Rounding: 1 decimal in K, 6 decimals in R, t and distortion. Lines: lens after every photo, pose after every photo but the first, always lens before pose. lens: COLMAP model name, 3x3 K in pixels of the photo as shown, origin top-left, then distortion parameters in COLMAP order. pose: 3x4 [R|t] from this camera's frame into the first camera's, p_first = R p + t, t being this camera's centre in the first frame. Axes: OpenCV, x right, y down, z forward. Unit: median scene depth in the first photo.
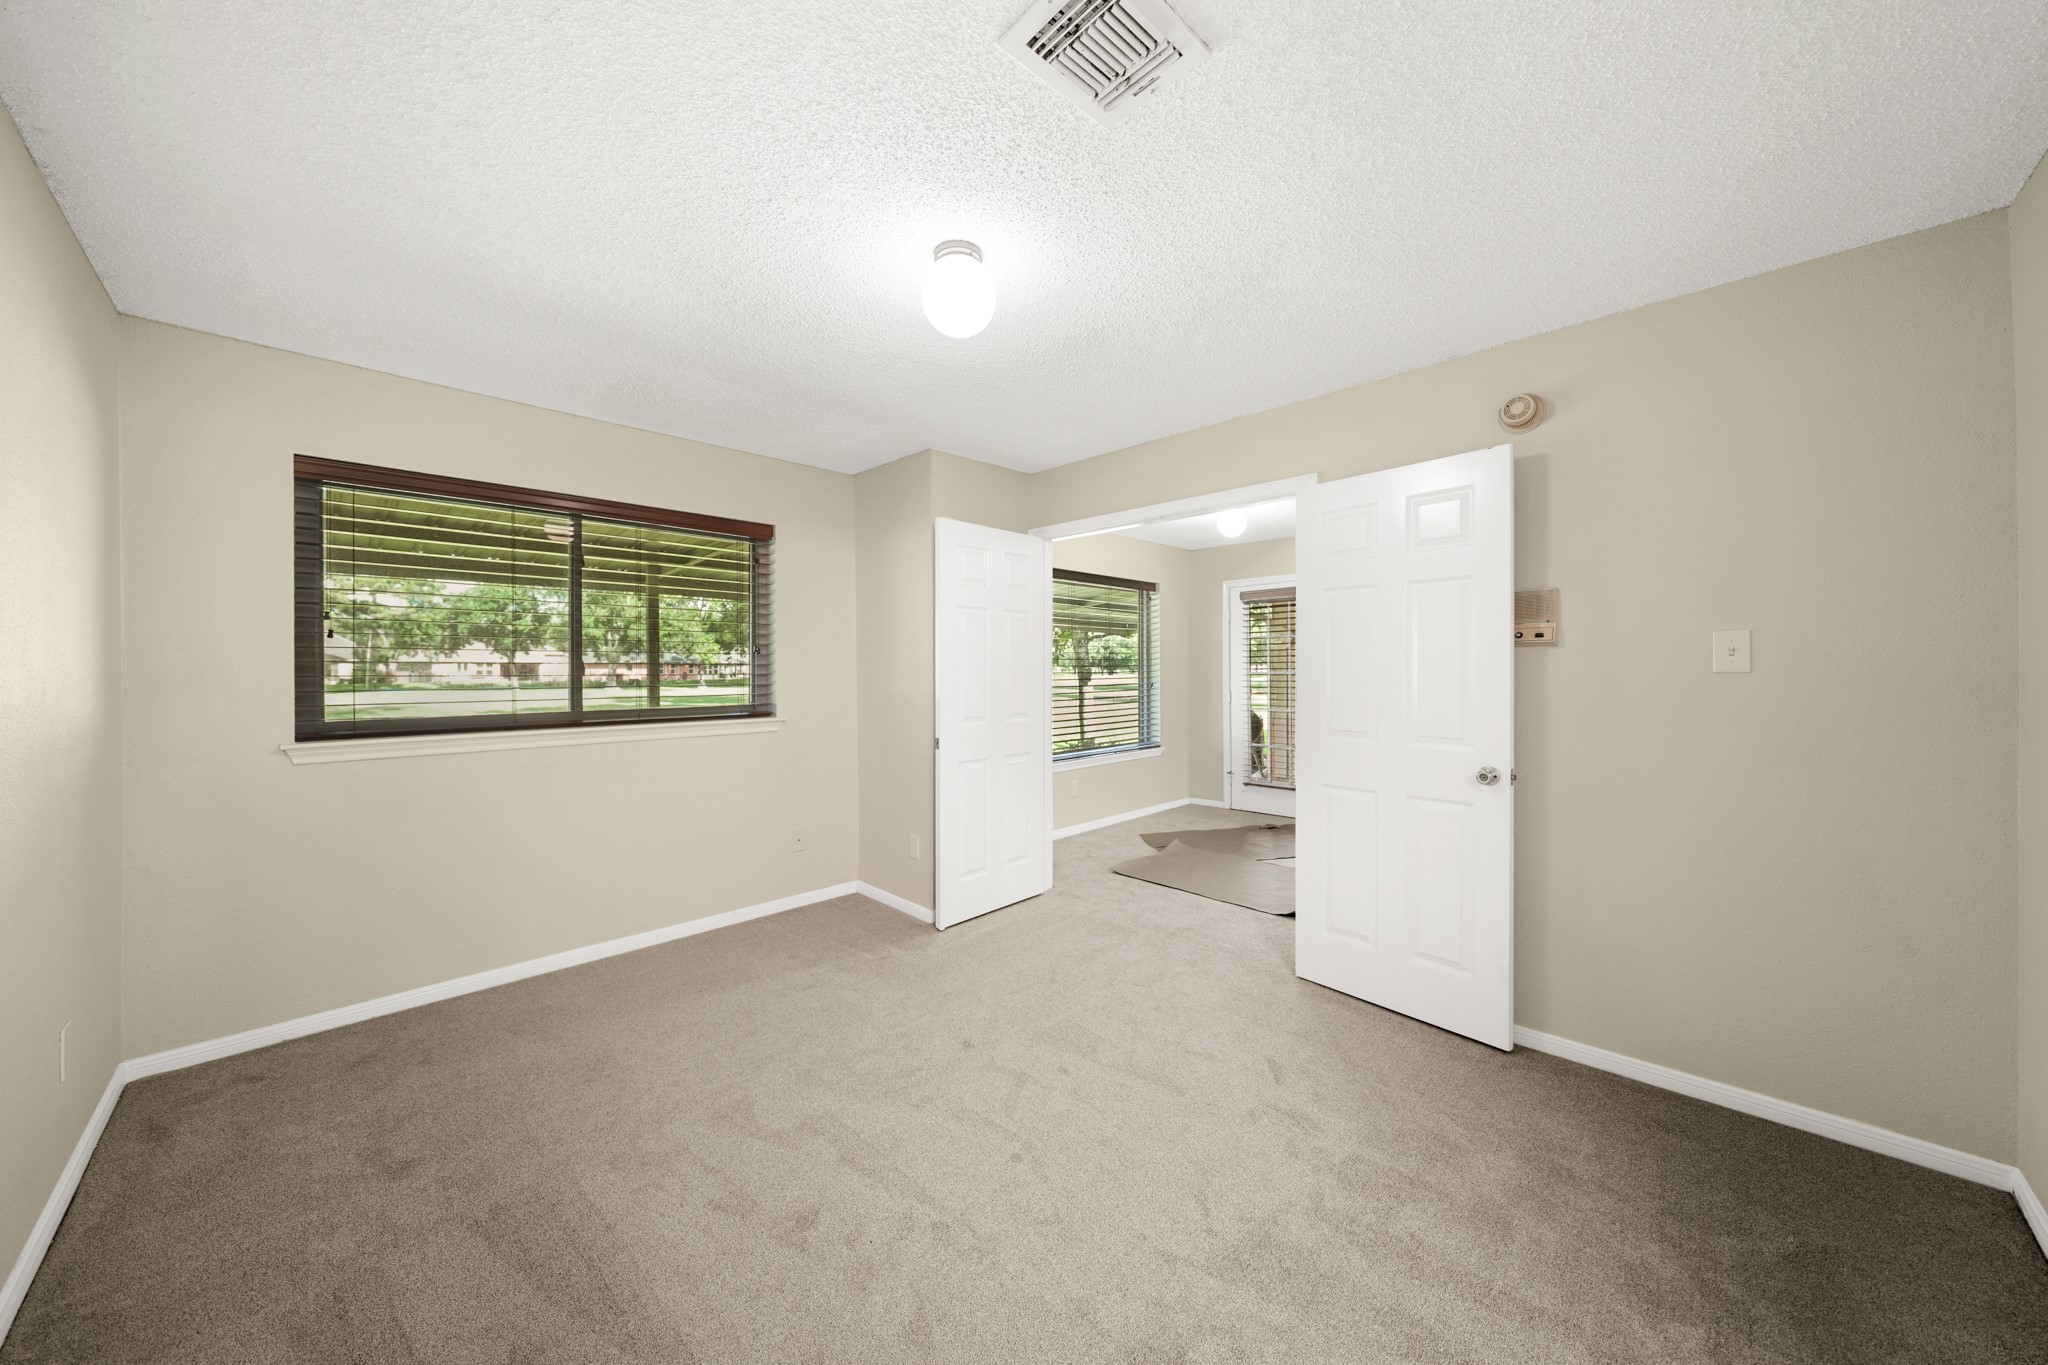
lens RADIAL K [[692.5, 0, 1030.5], [0, 692.5, 676.2], [0, 0, 1]] dist [-0.000373, -0.000064]
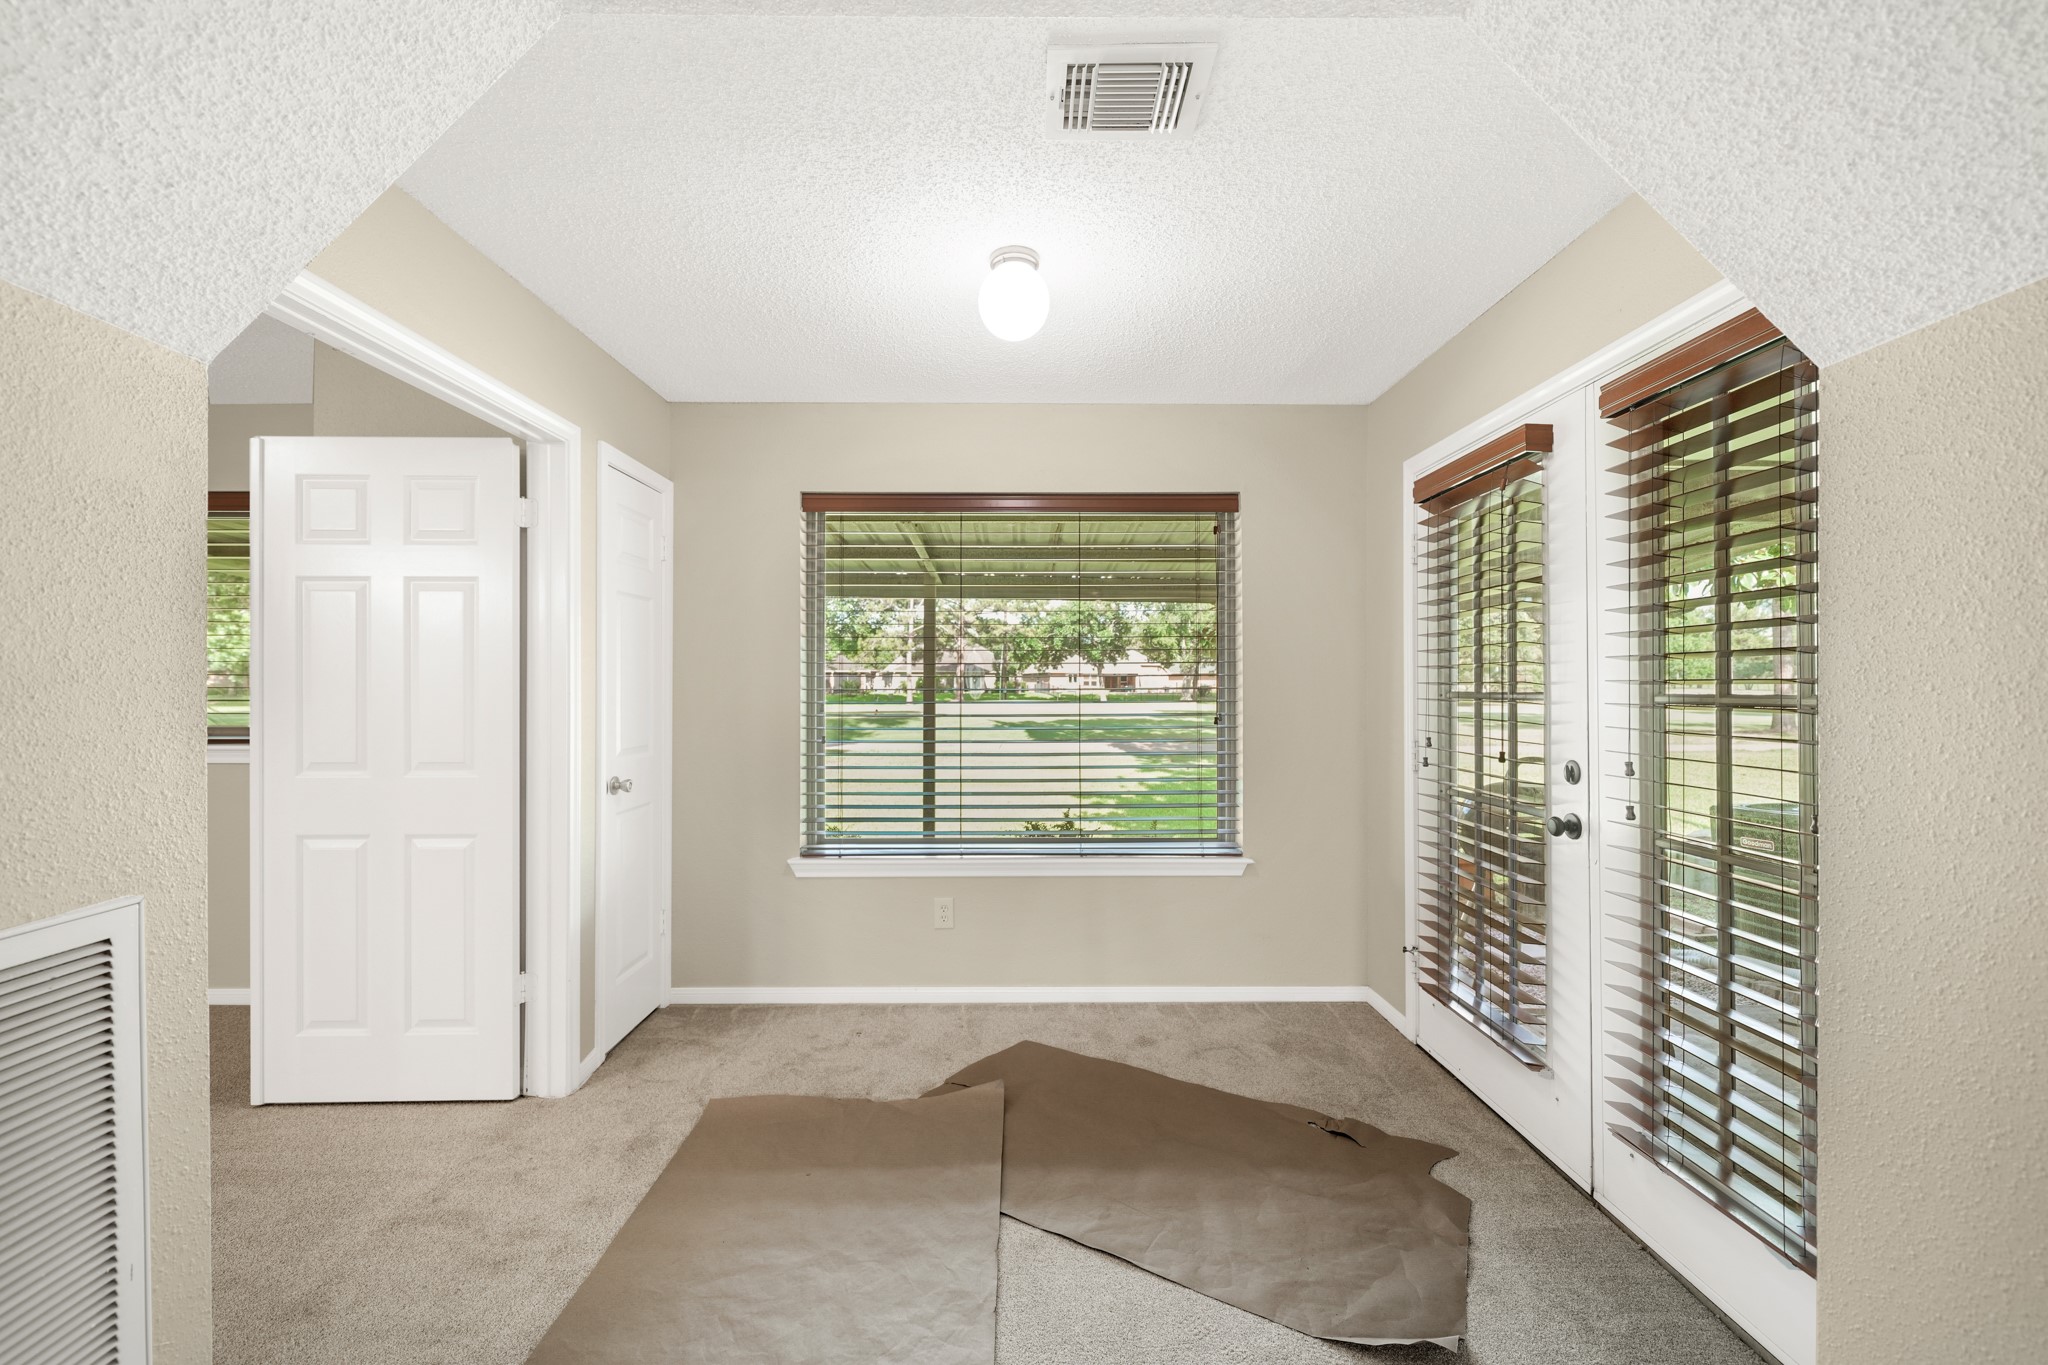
lens RADIAL K [[865.2, 0, 1024.0], [0, 865.2, 682.5], [0, 0, 1]] dist [0.000701, 0.000006]
pose [[0.702293, 0.000235, -0.711888, 0.406572], [-0.005805, 0.999969, -0.005397, -0.004863], [0.711864, 0.007923, 0.702272, 0.424376]]
